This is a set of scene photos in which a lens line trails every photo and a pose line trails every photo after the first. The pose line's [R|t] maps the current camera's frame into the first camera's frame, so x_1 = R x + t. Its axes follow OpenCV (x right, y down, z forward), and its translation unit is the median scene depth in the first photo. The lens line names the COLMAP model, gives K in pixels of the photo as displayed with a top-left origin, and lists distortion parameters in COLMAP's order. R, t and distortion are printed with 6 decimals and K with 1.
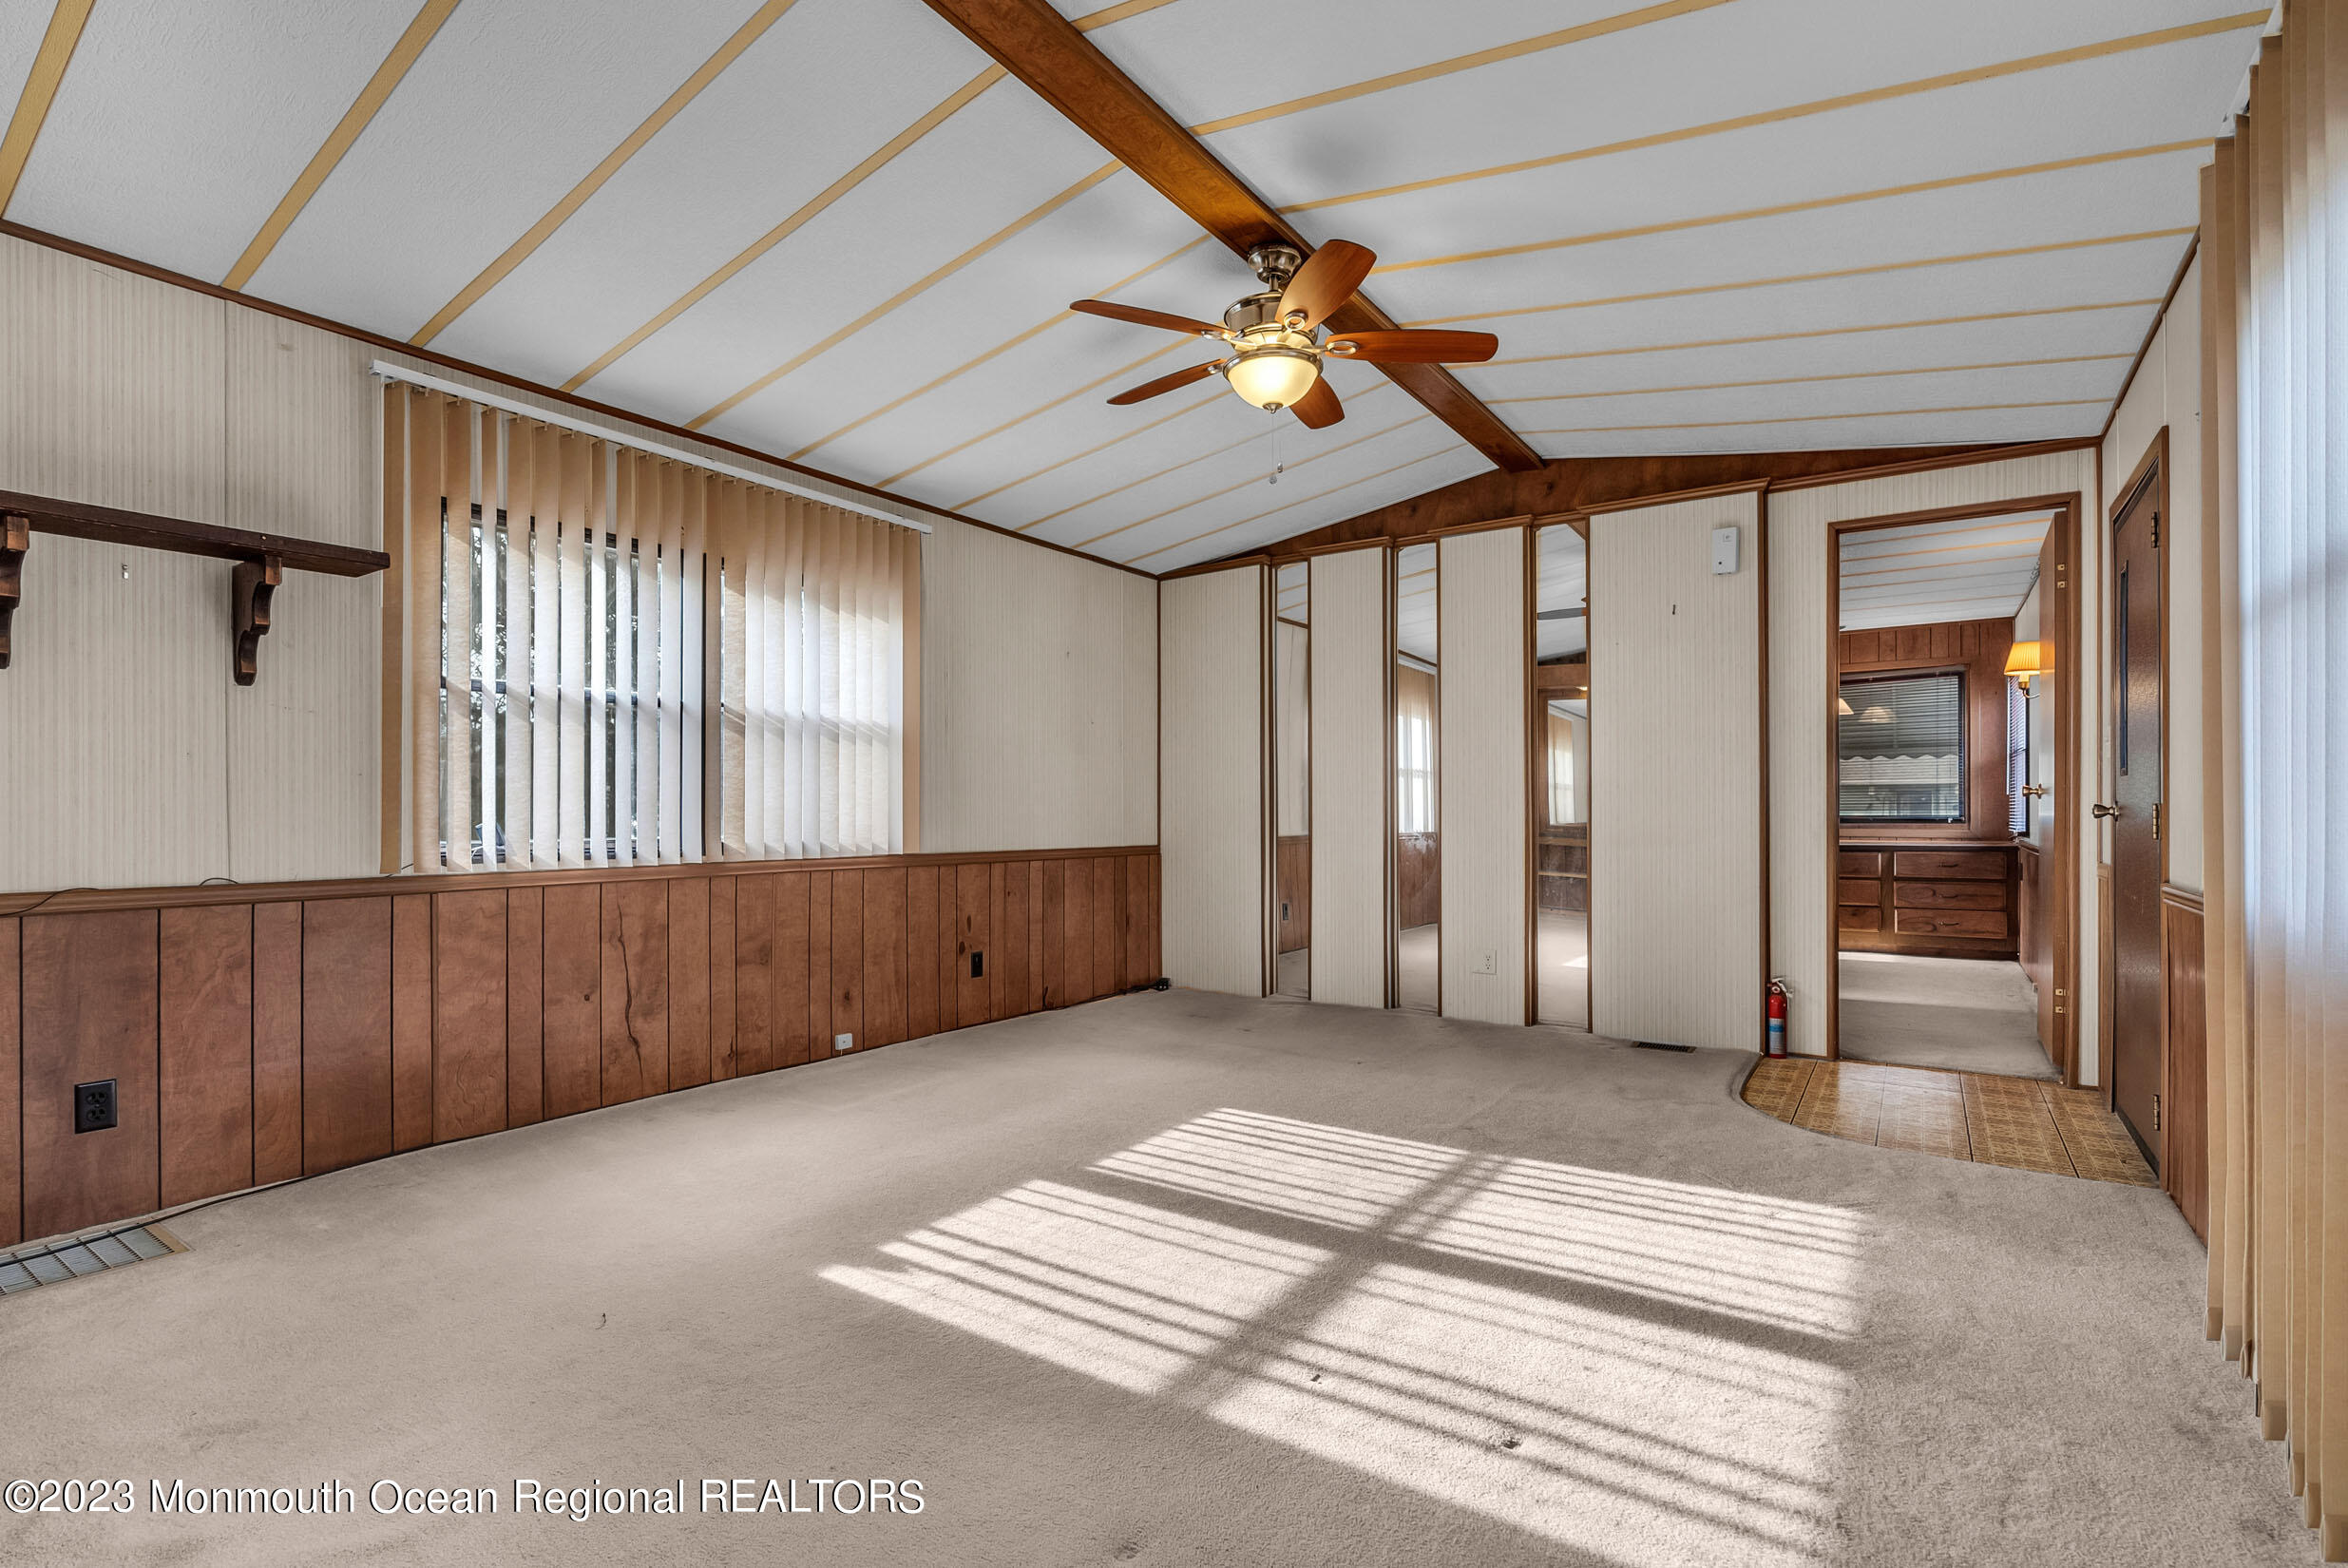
lens RADIAL K [[1082.5, 0, 1171.8], [0, 1082.5, 805.4], [0, 0, 1]] dist [-0.011691, 0.004361]
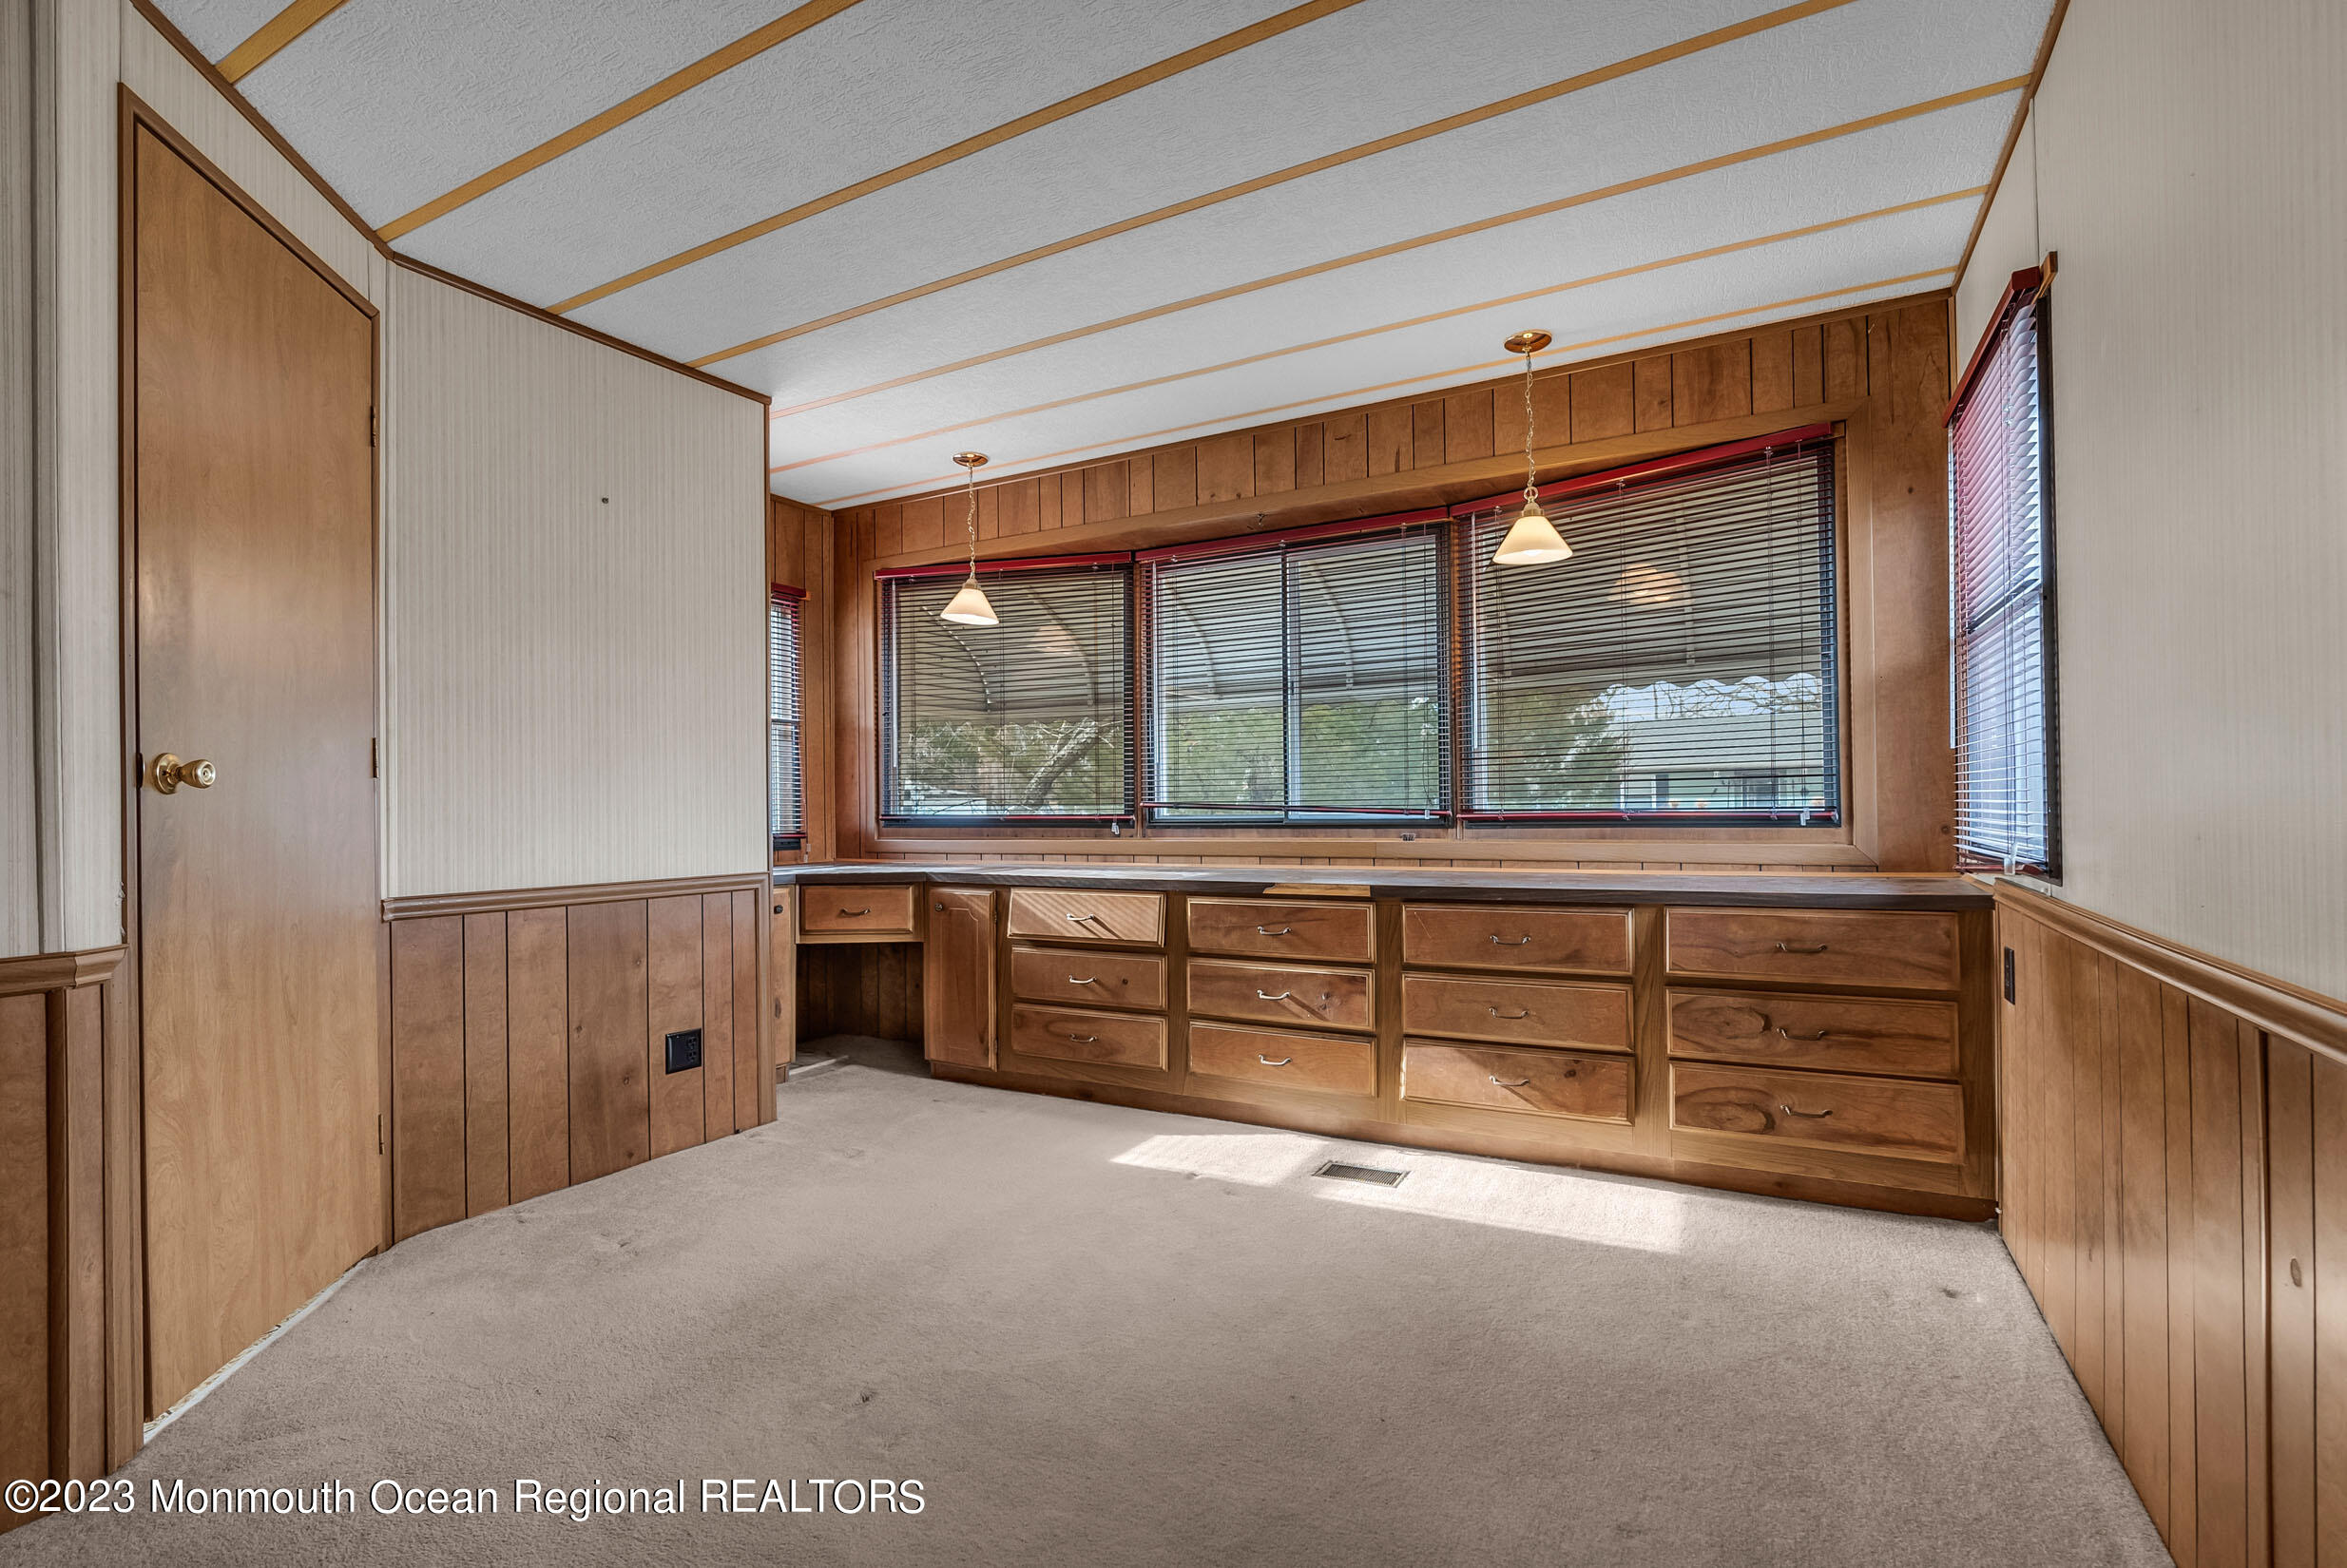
lens RADIAL K [[1081.8, 0, 1171.6], [0, 1081.8, 788.8], [0, 0, 1]] dist [-0.011691, 0.004361]
pose [[0.995680, -0.007515, 0.092546, 0.459105], [0.009112, 0.999816, -0.016851, 0.006663], [-0.092403, 0.017621, 0.995566, 0.634307]]
